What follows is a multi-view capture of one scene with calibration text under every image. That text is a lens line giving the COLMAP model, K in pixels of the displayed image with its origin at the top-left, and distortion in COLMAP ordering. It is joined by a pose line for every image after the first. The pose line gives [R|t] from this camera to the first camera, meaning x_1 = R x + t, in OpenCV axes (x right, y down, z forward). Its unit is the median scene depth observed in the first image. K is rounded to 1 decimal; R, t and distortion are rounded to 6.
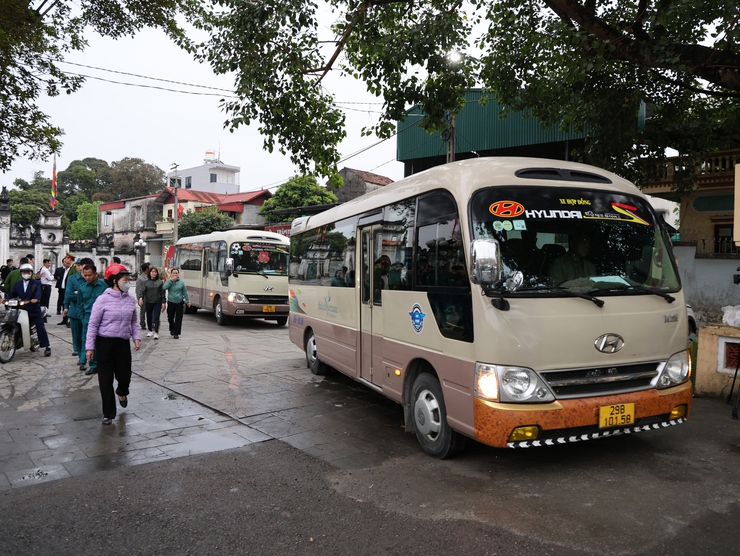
lens RADIAL K [[564.5, 0, 370.0], [0, 564.5, 278.0], [0, 0, 1]] dist [-0.104658, 0.070229]
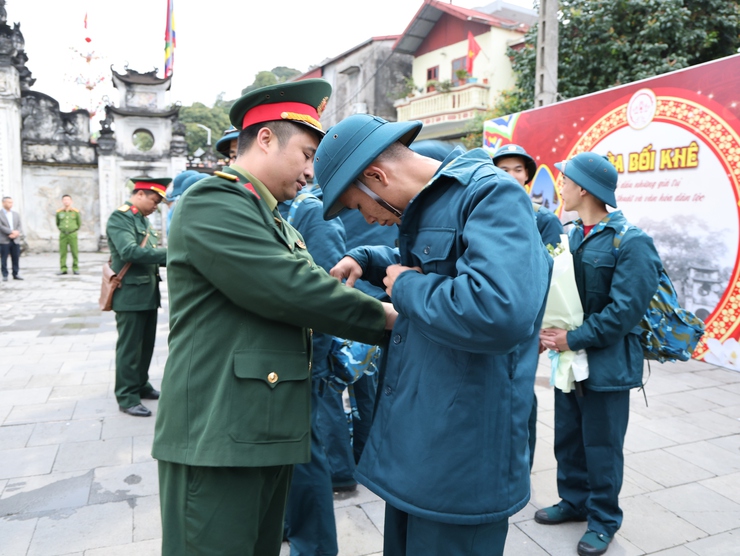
lens RADIAL K [[564.5, 0, 370.0], [0, 564.5, 278.0], [0, 0, 1]] dist [-0.104658, 0.070229]
pose [[0.942604, 0.031315, -0.332442, -0.297904], [-0.000557, 0.995739, 0.092215, -0.012949], [0.333913, -0.086737, 0.938605, 0.679745]]
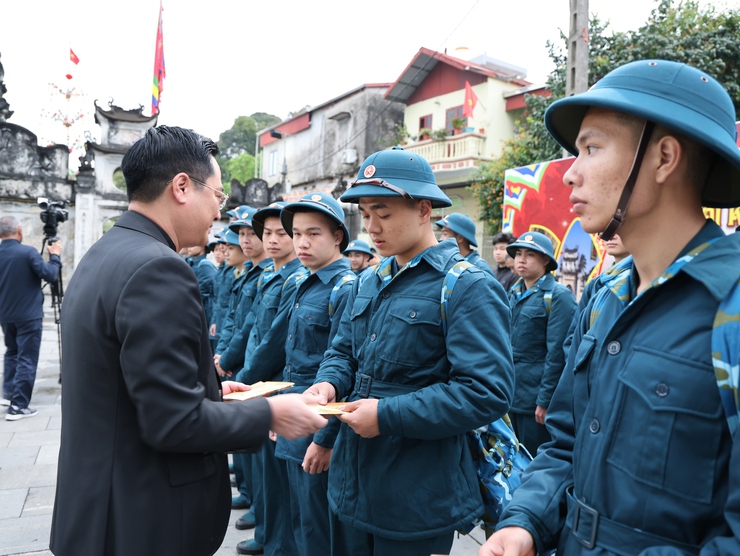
lens RADIAL K [[564.5, 0, 370.0], [0, 564.5, 278.0], [0, 0, 1]] dist [-0.104658, 0.070229]
pose [[0.957975, 0.025937, -0.285676, -0.315660], [-0.024403, 0.999662, 0.008929, -0.014545], [0.285811, -0.001582, 0.958285, 0.692040]]
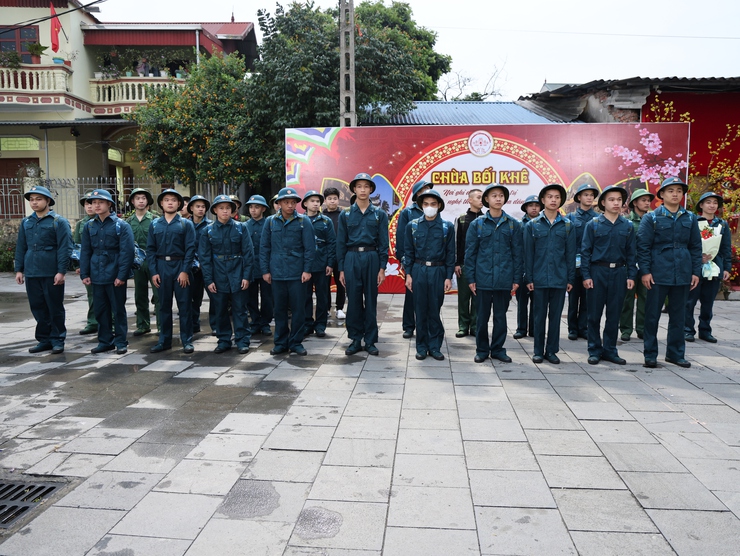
lens RADIAL K [[564.5, 0, 370.0], [0, 564.5, 278.0], [0, 0, 1]] dist [-0.104658, 0.070229]
pose [[0.735701, -0.102313, 0.669535, -0.446714], [0.030196, 0.992497, 0.118486, -0.017428], [-0.676634, -0.066953, 0.733270, 0.701203]]
